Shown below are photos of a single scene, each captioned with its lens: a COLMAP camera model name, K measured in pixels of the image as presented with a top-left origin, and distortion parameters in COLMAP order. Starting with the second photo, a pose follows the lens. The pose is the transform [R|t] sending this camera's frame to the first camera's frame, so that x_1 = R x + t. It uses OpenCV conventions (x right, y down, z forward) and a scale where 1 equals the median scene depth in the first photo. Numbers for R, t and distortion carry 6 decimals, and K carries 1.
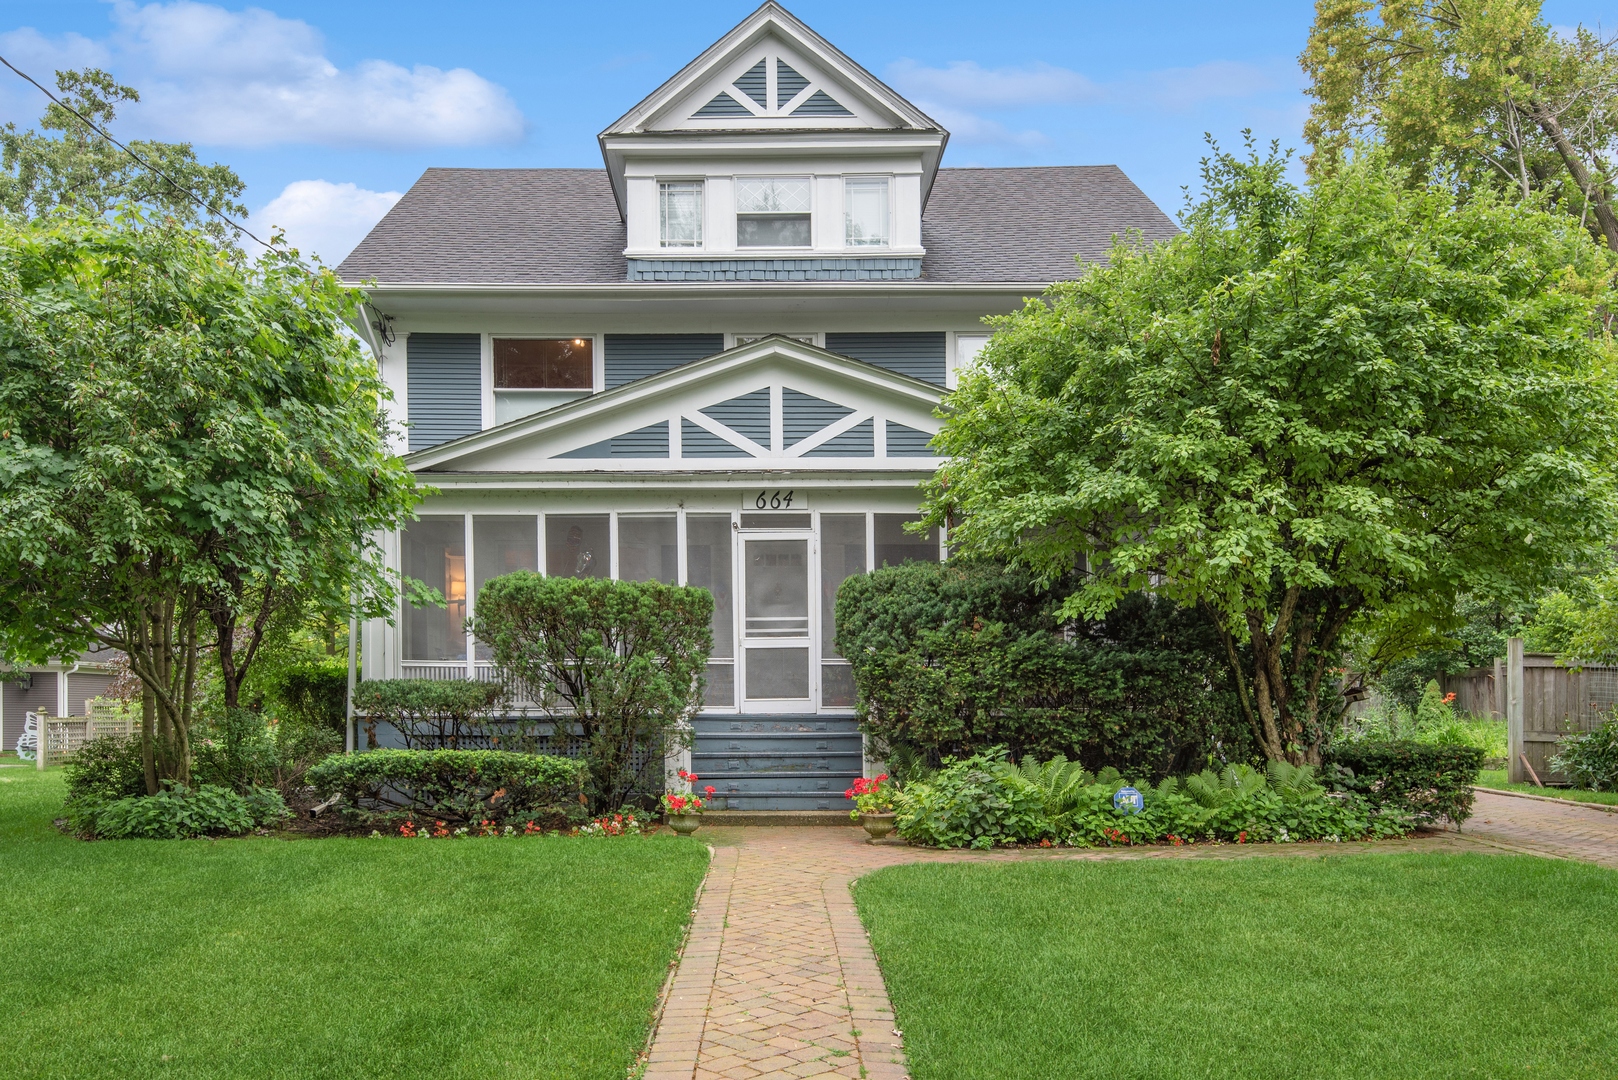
lens RADIAL K [[1308.6, 0, 805.2], [0, 1308.6, 600.1], [0, 0, 1]] dist [0.017888, -0.009418]
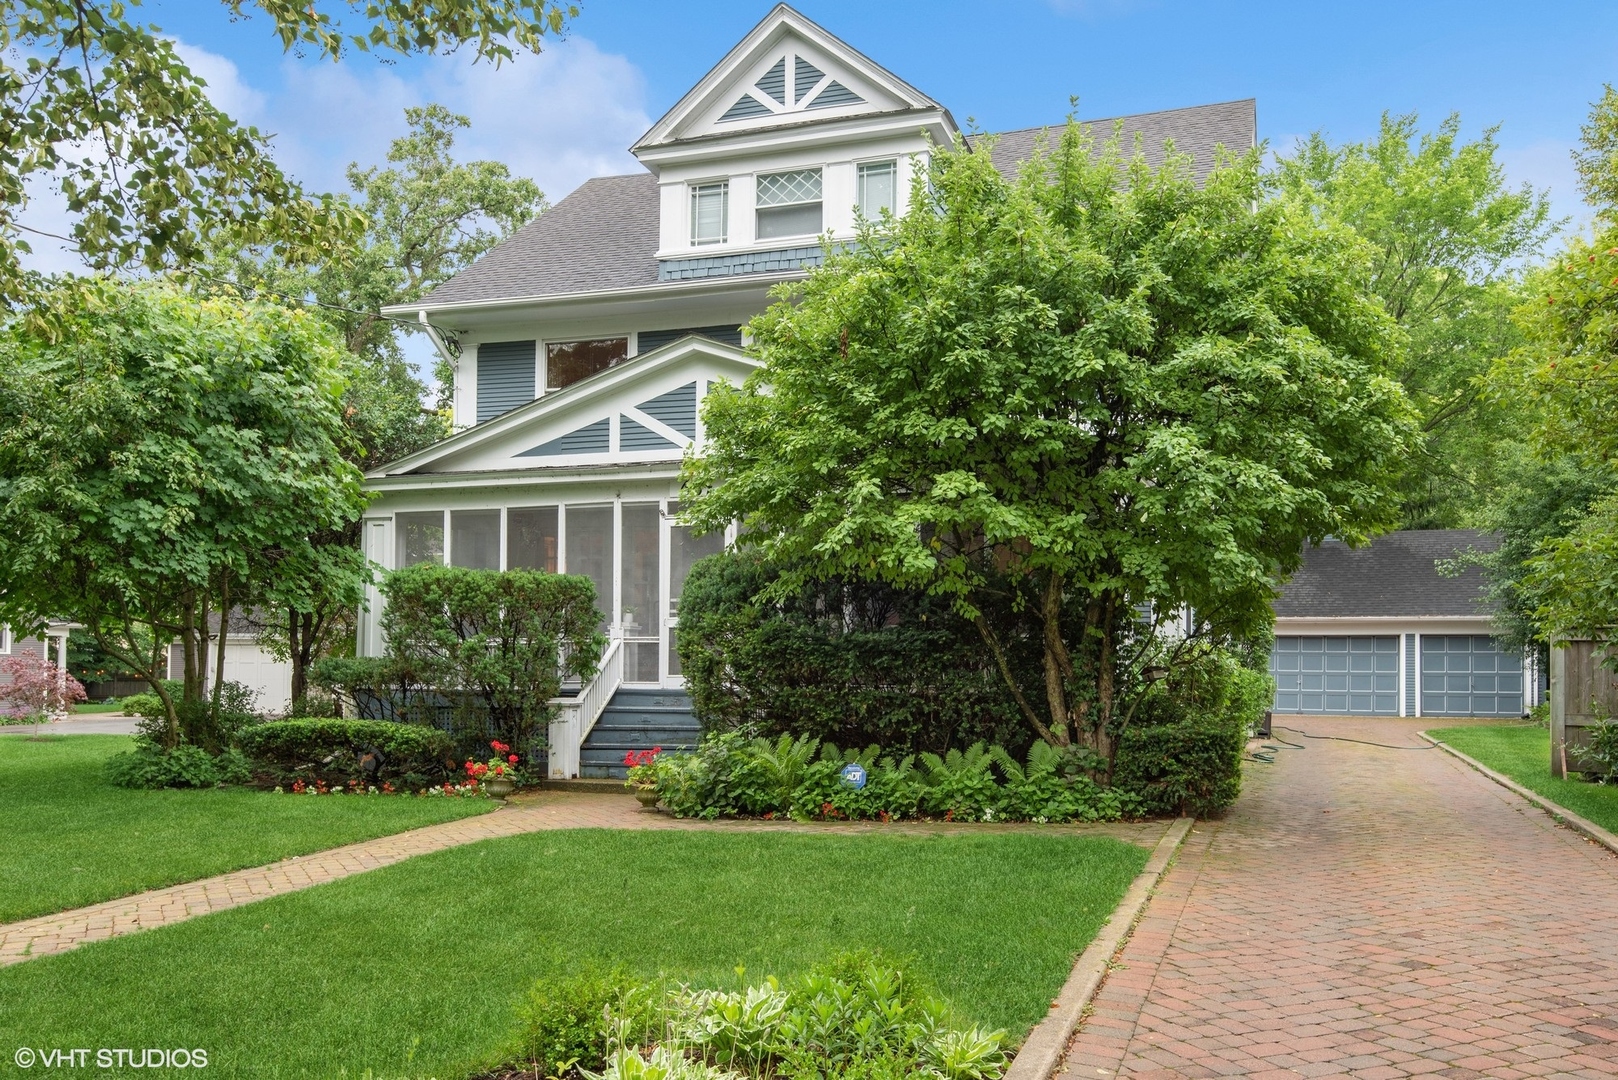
lens RADIAL K [[1363.8, 0, 809.5], [0, 1363.8, 540.9], [0, 0, 1]] dist [0.009964, 0.001096]
pose [[0.954788, -0.025282, -0.296209, 0.386444], [0.020118, 0.999588, -0.020467, -0.008547], [0.296605, 0.013583, 0.954904, -0.029449]]
